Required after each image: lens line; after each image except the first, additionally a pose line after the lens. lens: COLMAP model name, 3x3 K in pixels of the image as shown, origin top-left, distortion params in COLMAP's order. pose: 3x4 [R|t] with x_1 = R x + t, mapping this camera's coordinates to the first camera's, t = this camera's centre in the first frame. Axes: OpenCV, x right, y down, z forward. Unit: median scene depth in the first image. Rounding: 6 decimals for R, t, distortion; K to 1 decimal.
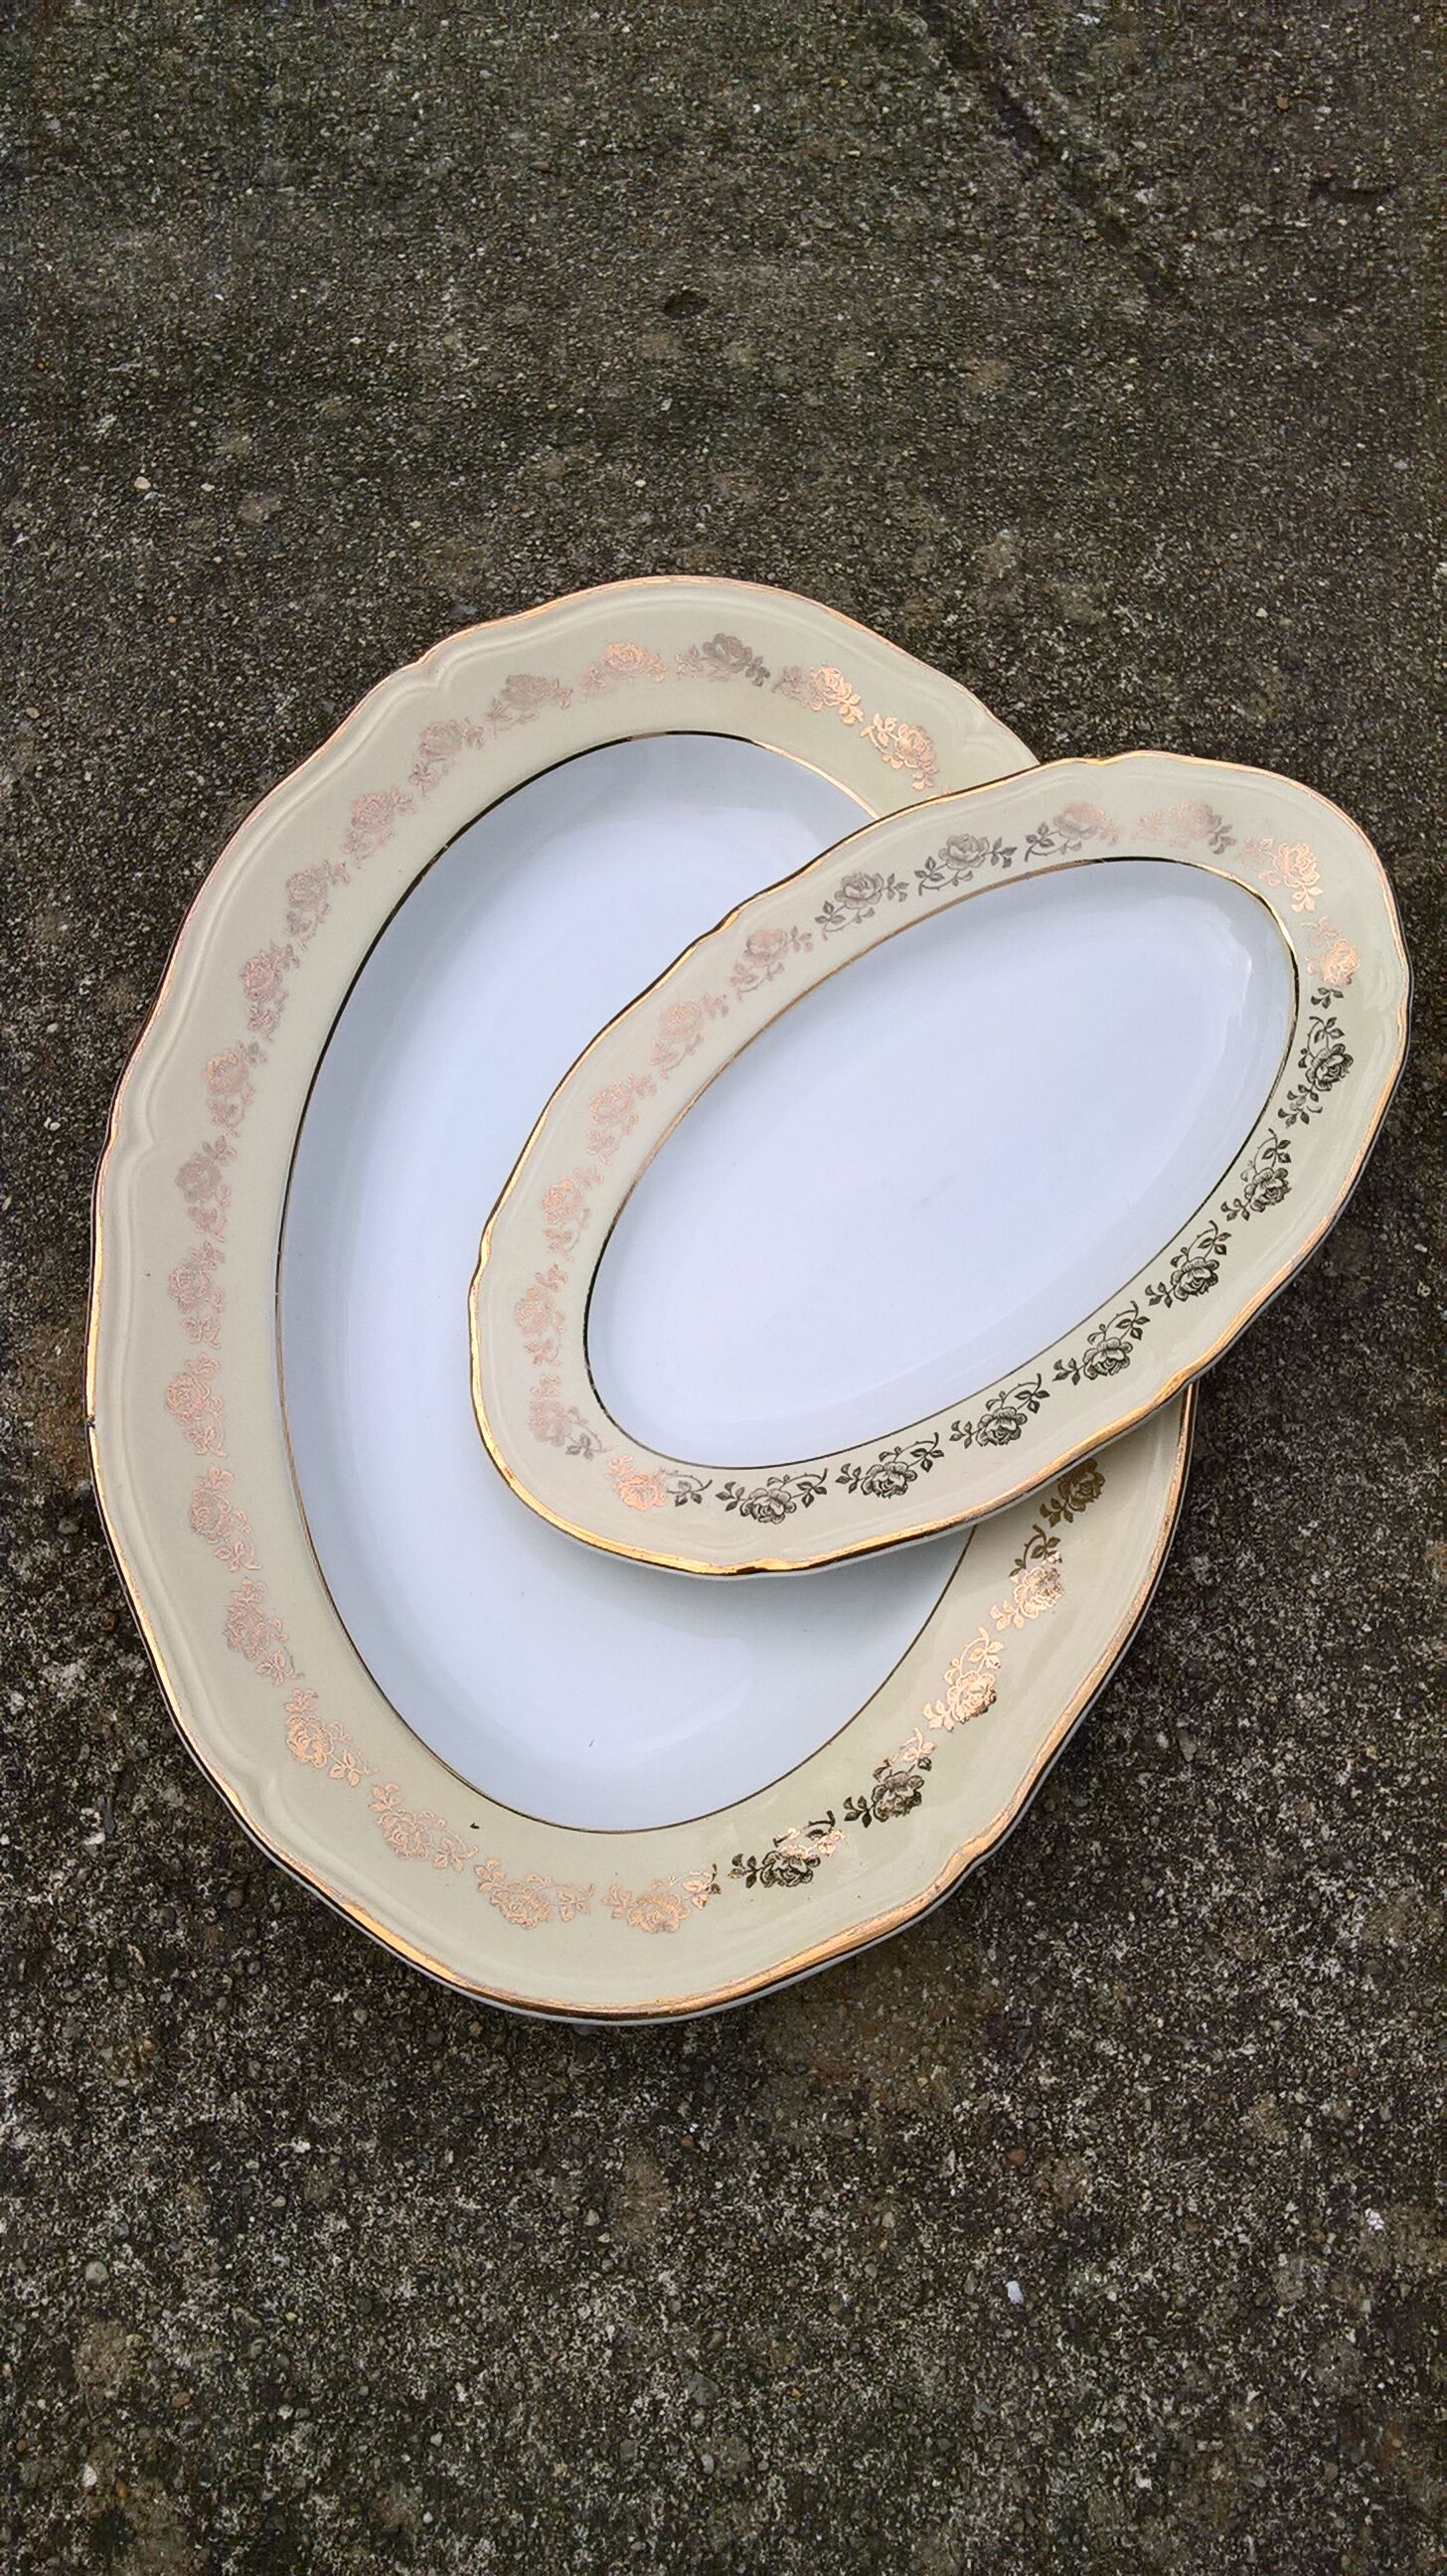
lens RADIAL K [[2351.4, 0, 731.6], [0, 2351.4, 1271.4], [0, 0, 1]] dist [0.018806, -0.153732]
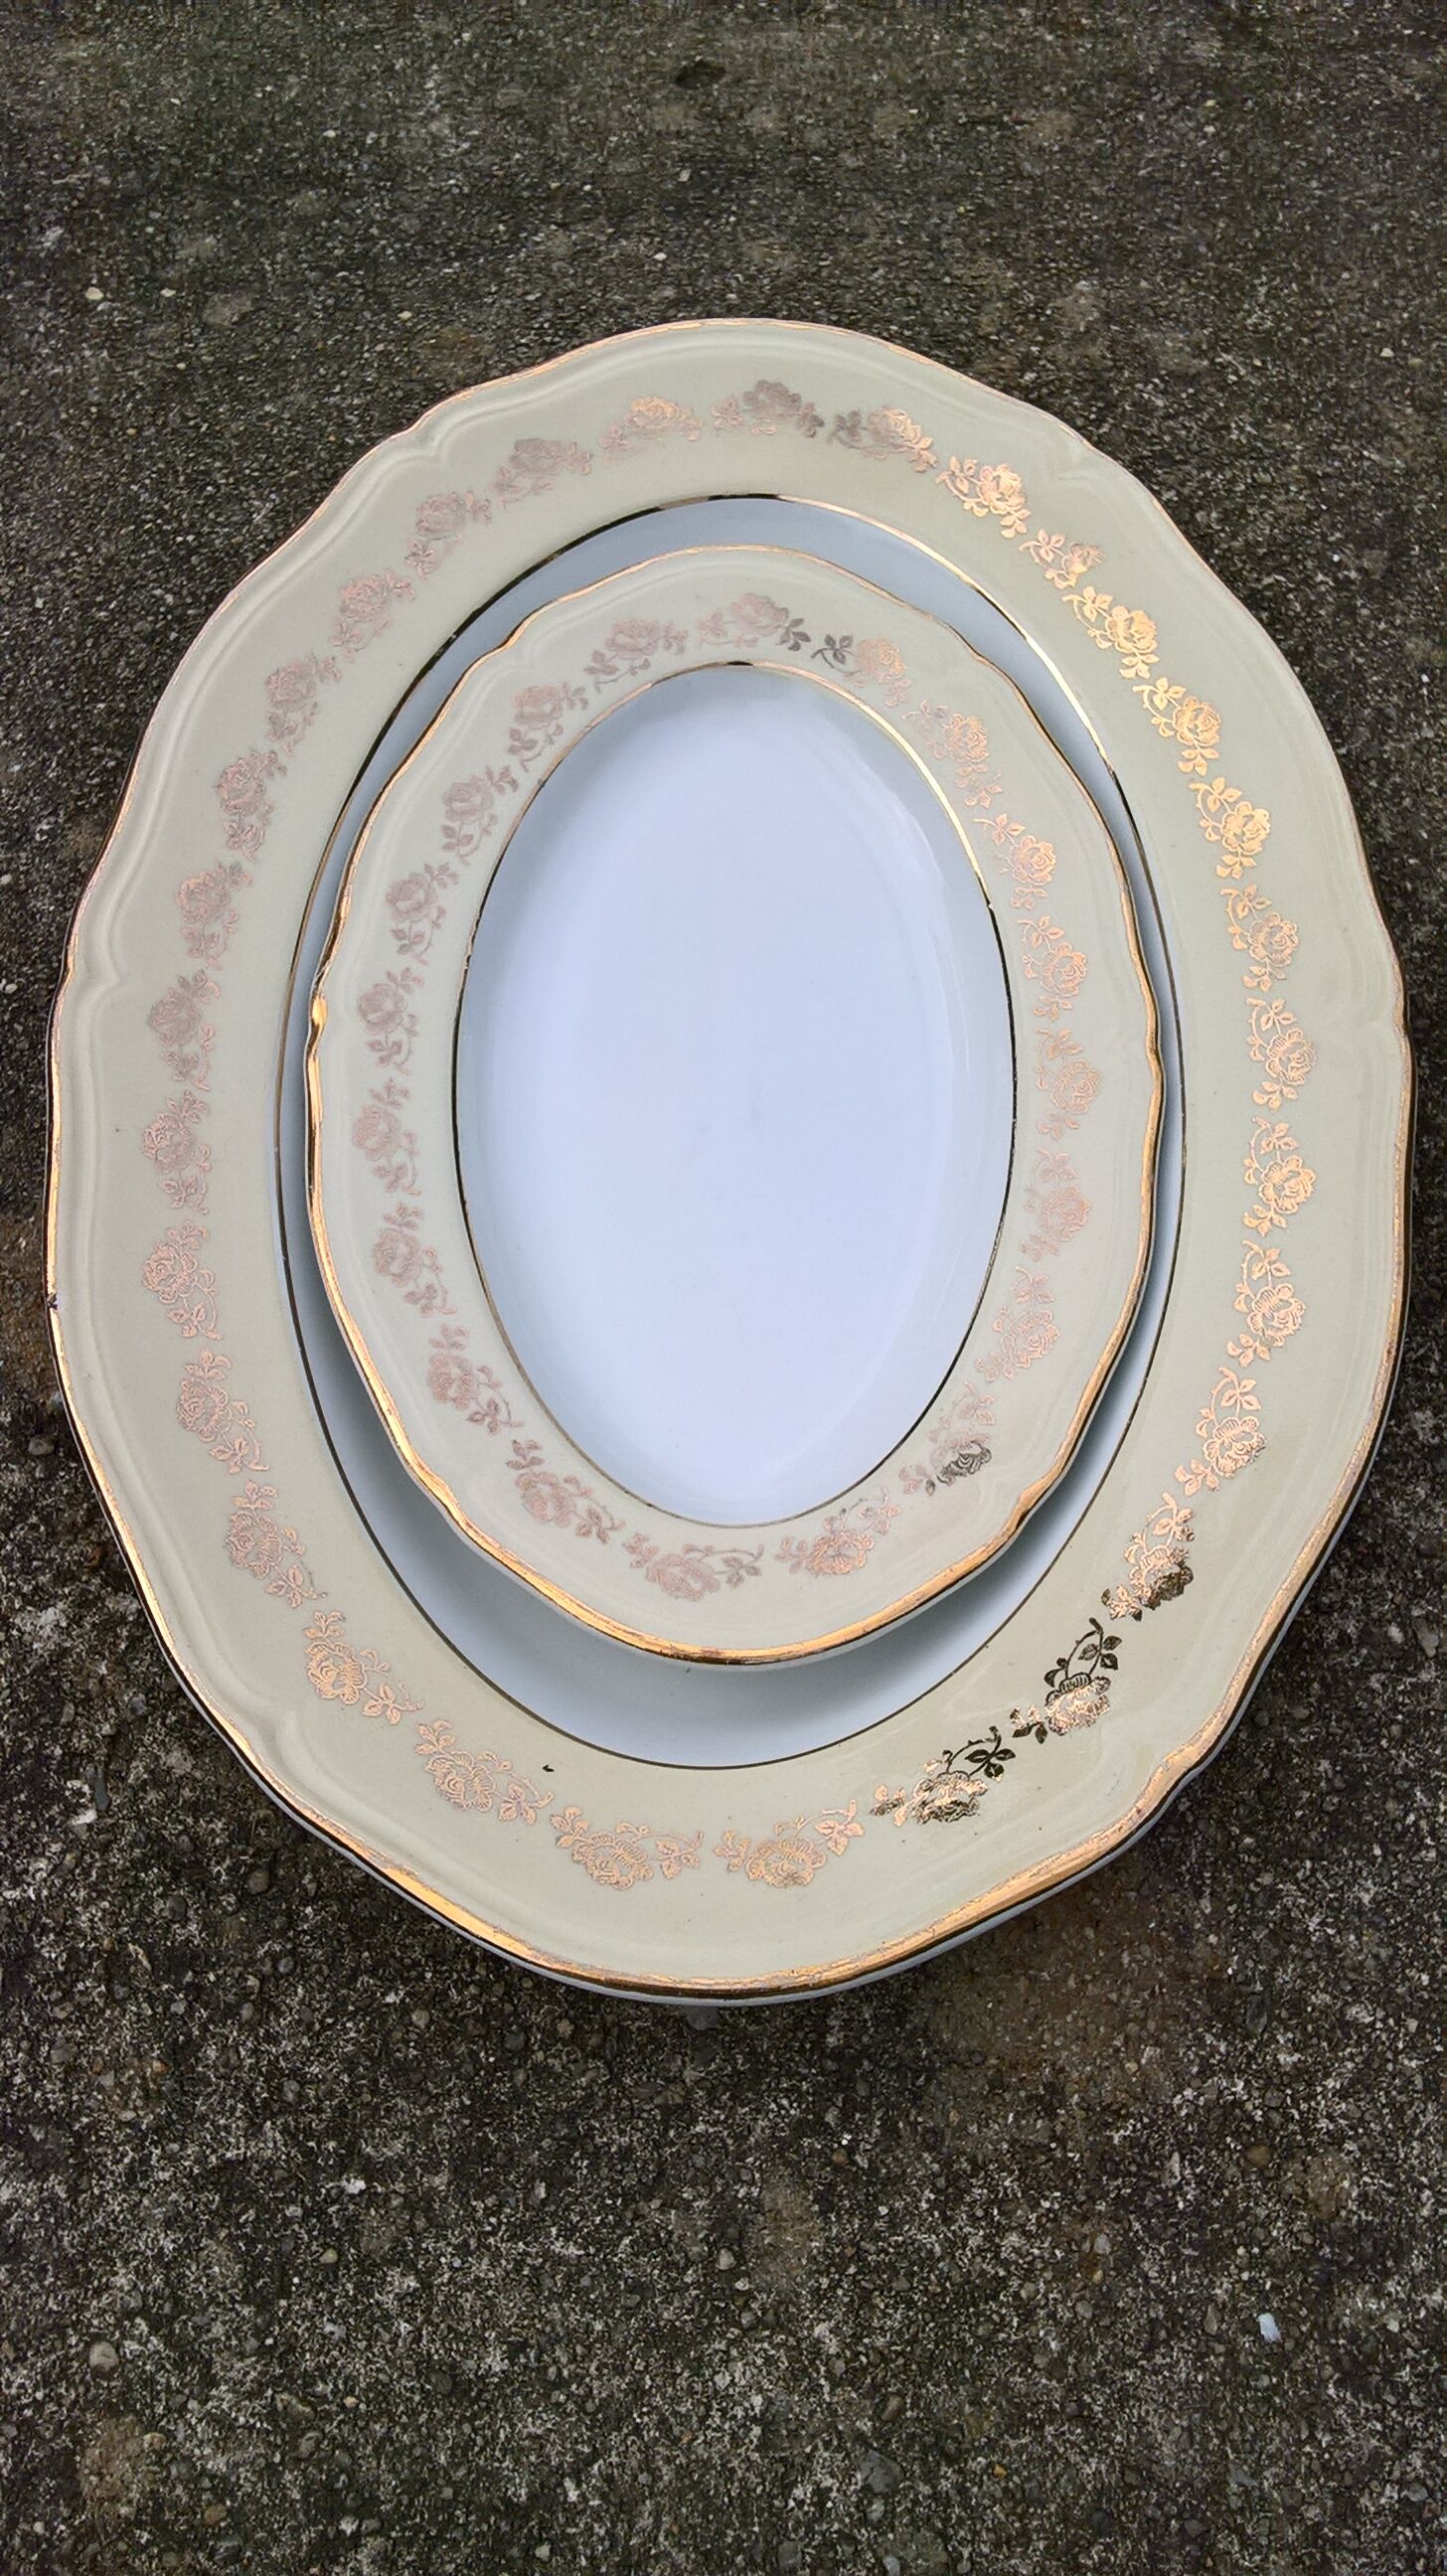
lens RADIAL K [[2351.4, 0, 718.1], [0, 2351.4, 1269.2], [0, 0, 1]] dist [0.018806, -0.153732]
pose [[0.997736, -0.059263, -0.031806, -0.015415], [0.058298, 0.997834, -0.030461, 0.086652], [0.033543, 0.028538, 0.999030, 0.184940]]
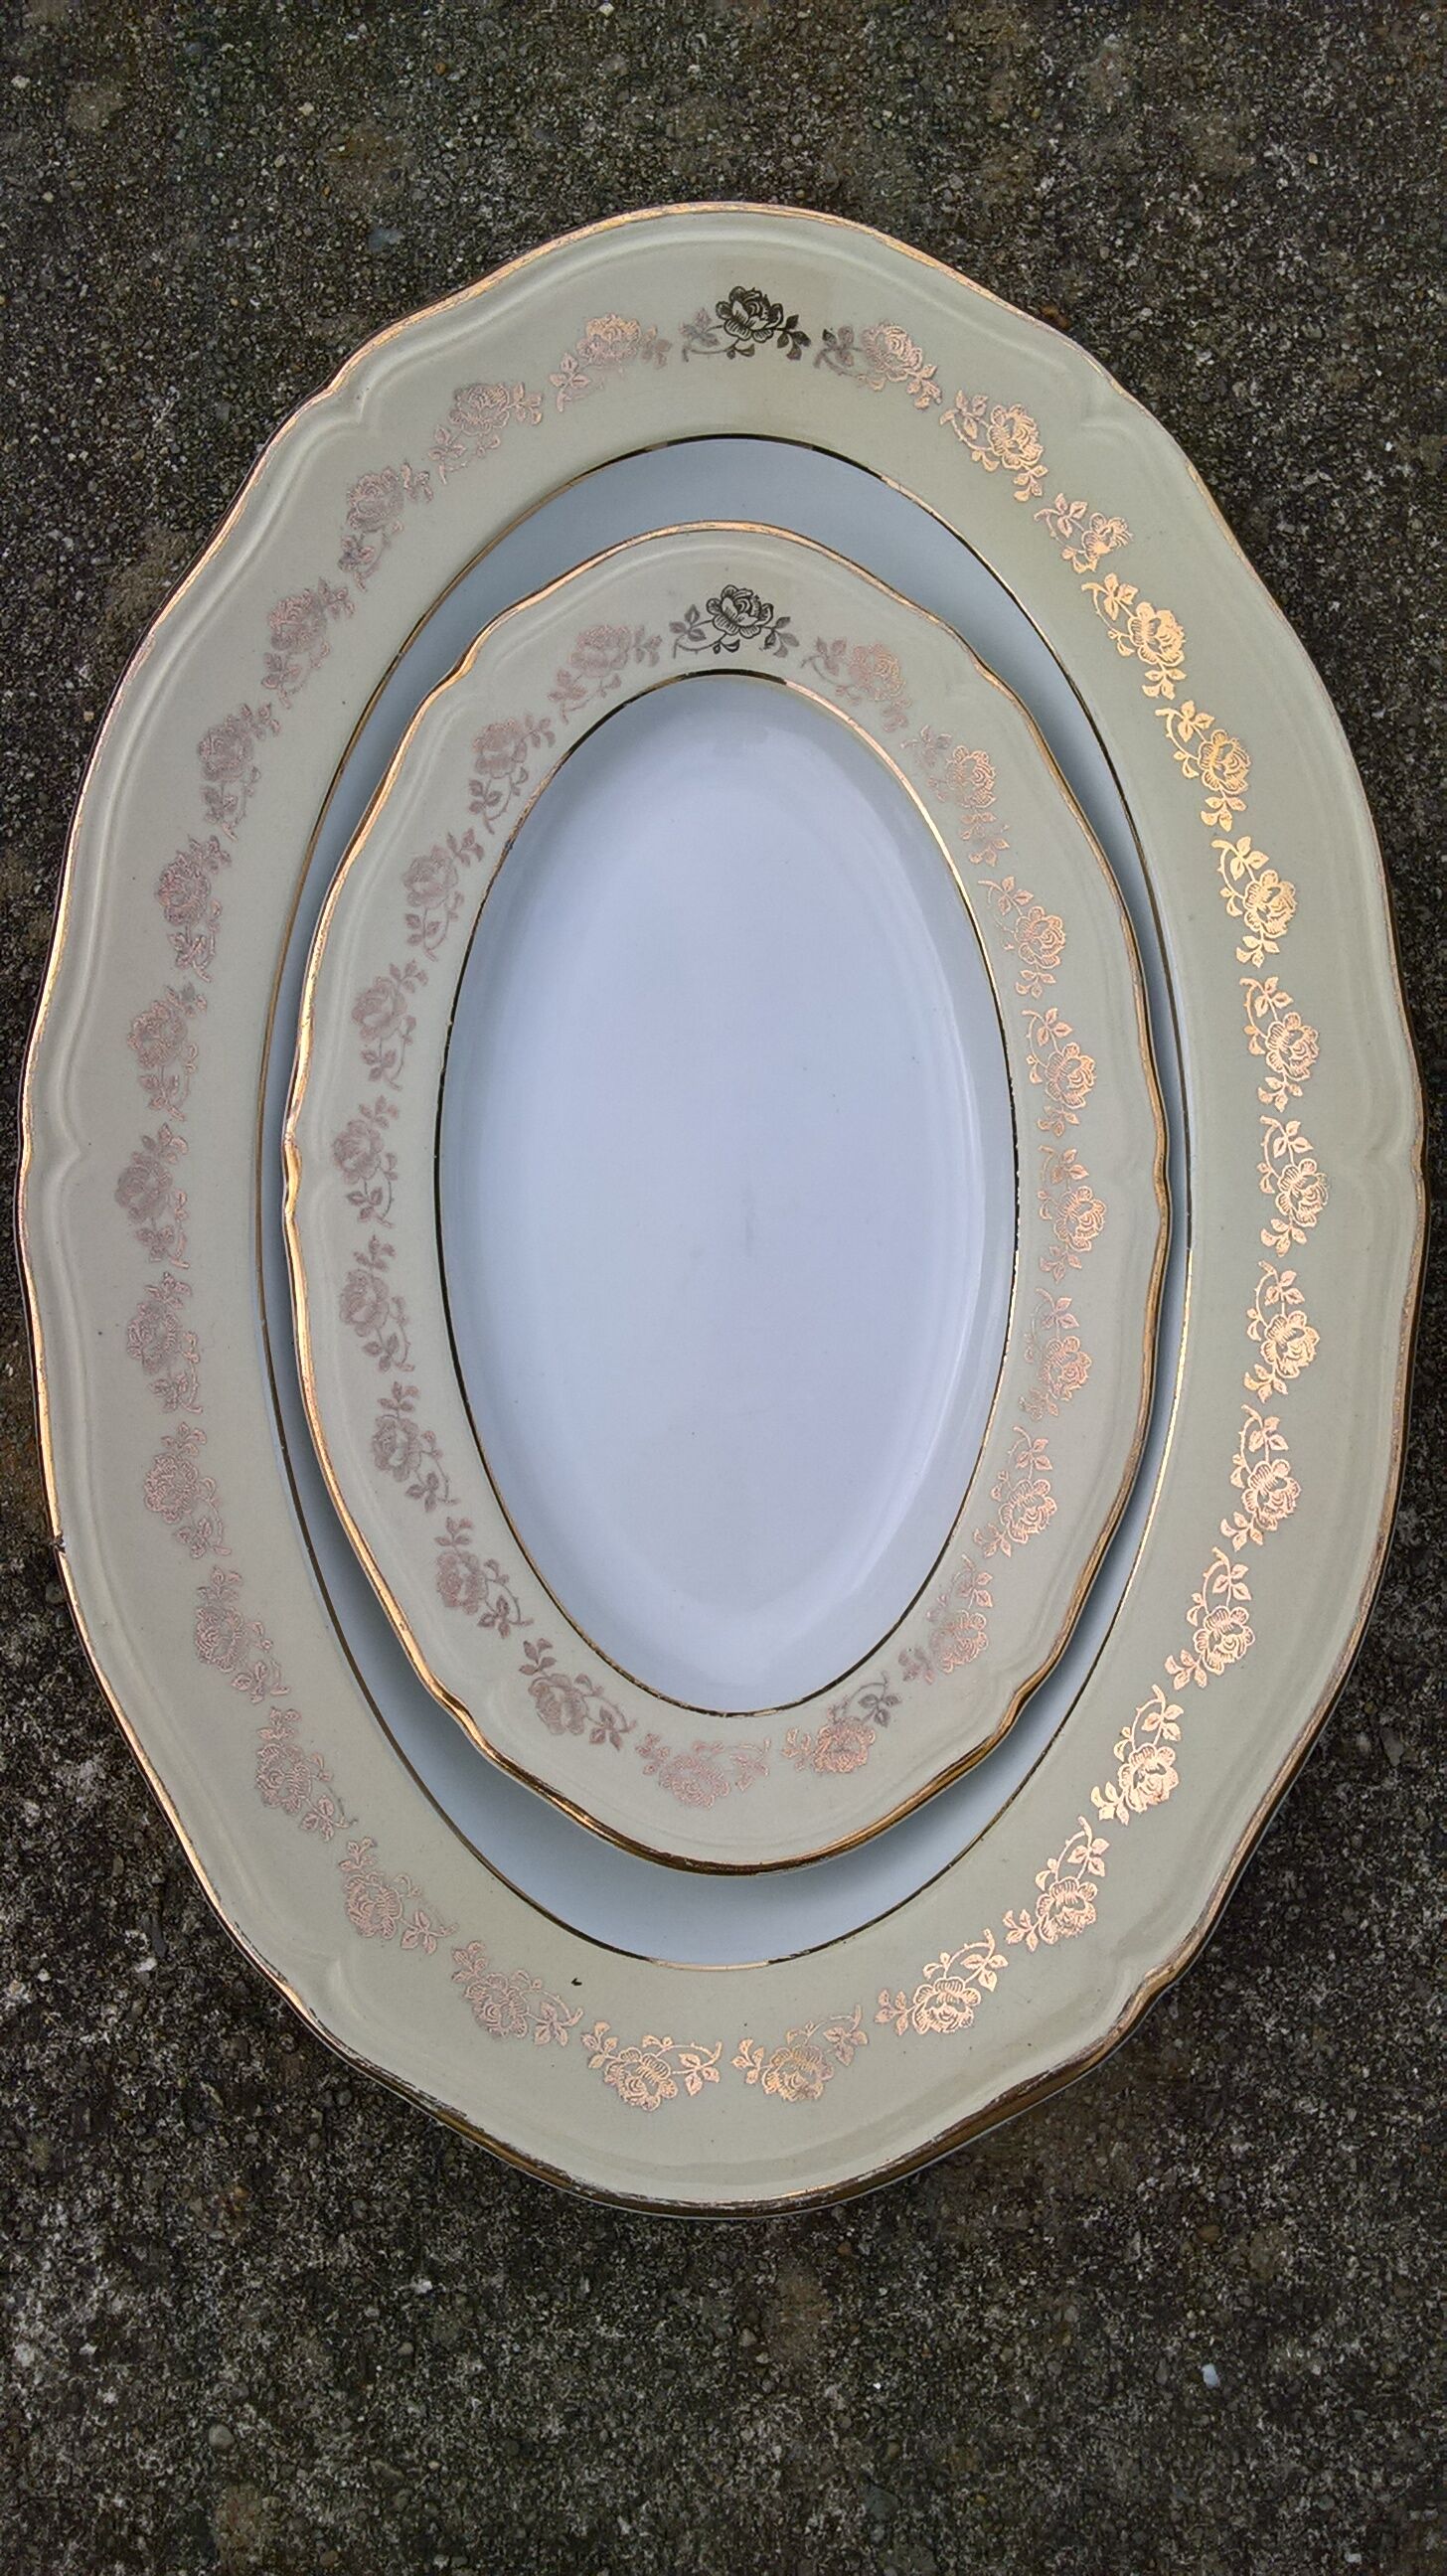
lens RADIAL K [[2351.4, 0, 719.8], [0, 2351.4, 1272.3], [0, 0, 1]] dist [0.018806, -0.153732]
pose [[0.996837, -0.070573, -0.036550, -0.006654], [0.078691, 0.940911, 0.329384, -0.262335], [0.011145, -0.331218, 0.943488, 0.249674]]
